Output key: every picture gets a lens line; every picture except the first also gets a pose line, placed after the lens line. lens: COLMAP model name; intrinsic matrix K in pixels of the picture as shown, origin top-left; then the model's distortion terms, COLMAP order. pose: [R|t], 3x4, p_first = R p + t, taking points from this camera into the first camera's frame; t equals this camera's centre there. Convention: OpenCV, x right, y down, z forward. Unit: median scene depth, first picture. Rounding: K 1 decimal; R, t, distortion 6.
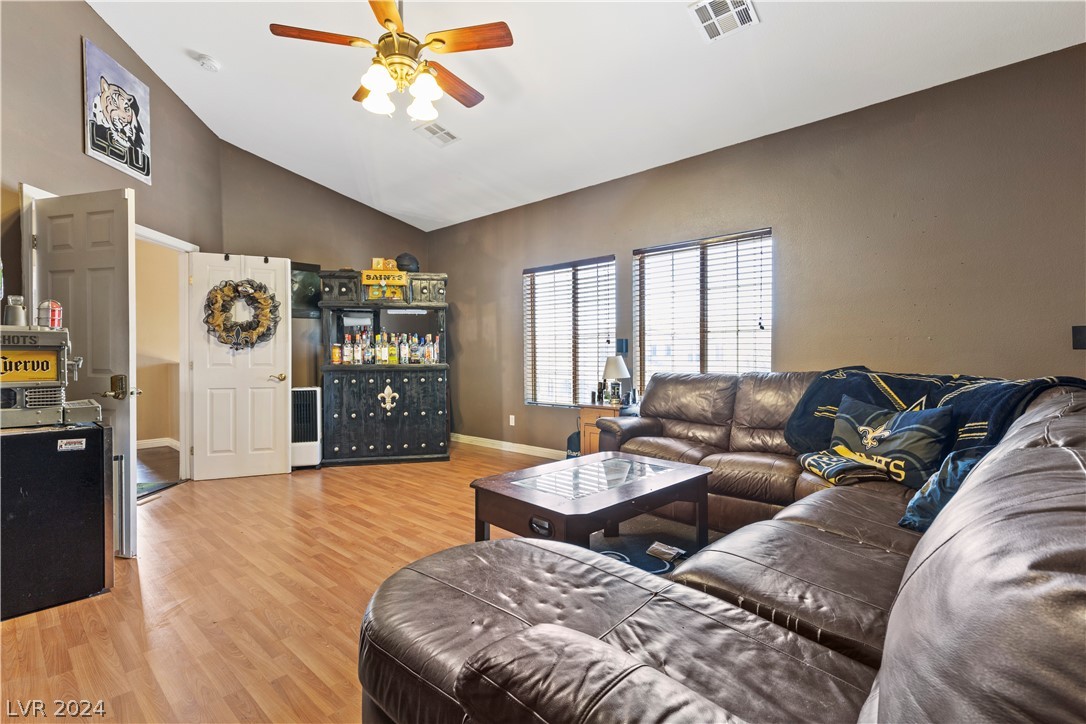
lens RADIAL K [[513.9, 0, 541.9], [0, 513.9, 360.8], [0, 0, 1]] dist [-0.002433, -0.000157]
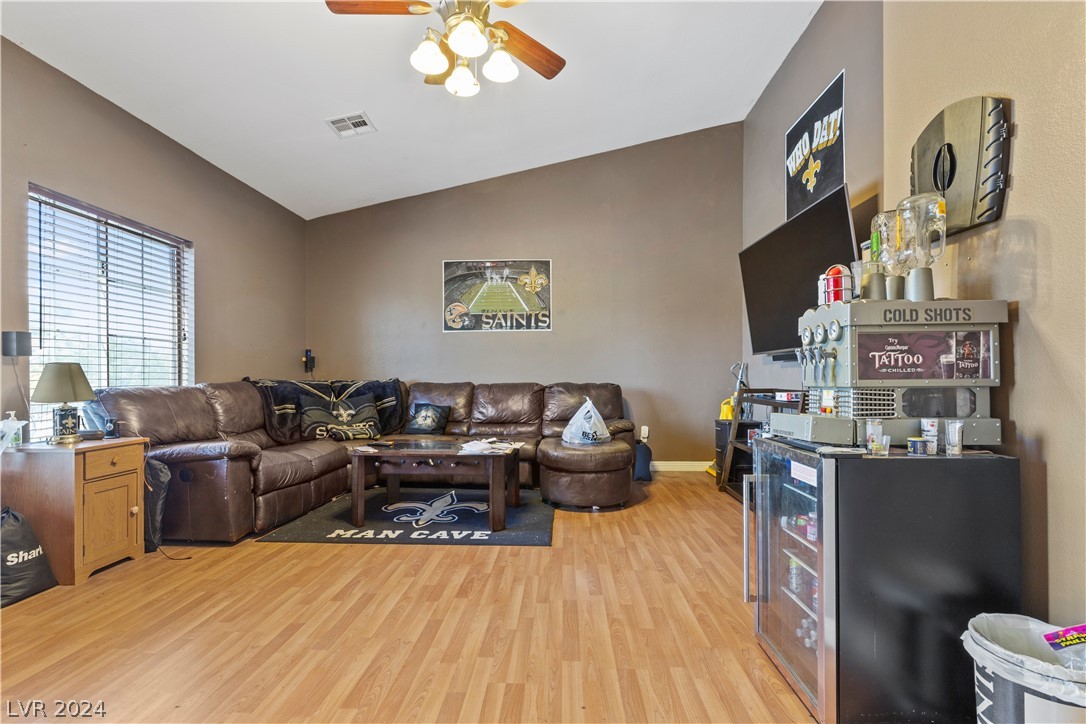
lens RADIAL K [[493.5, 0, 540.3], [0, 493.5, 367.4], [0, 0, 1]] dist [-0.001573, -0.000115]
pose [[-0.641795, 0.016506, 0.766699, -0.990366], [0.010948, 0.999864, -0.012361, 0.010937], [-0.766798, 0.000460, -0.641888, 1.426589]]
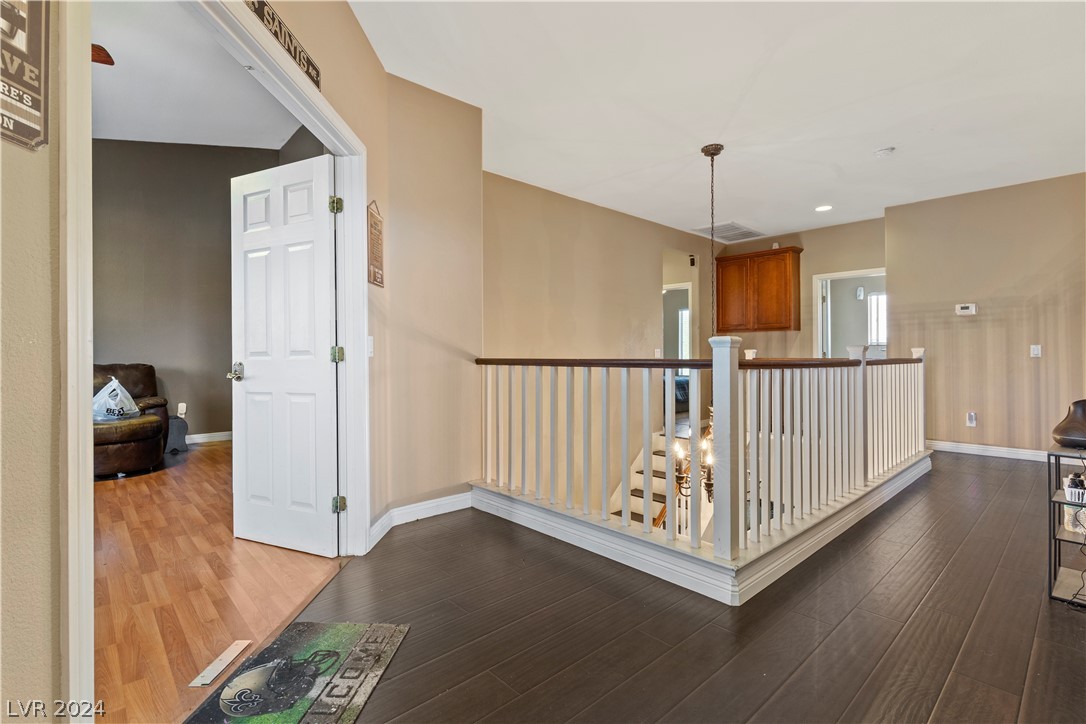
lens RADIAL K [[493.5, 0, 533.8], [0, 493.5, 354.7], [0, 0, 1]] dist [-0.001573, -0.000115]
pose [[-0.997029, 0.001179, 0.077016, -1.396703], [0.001690, 0.999977, 0.006565, 0.003878], [-0.077007, 0.006676, -0.997008, 1.824851]]
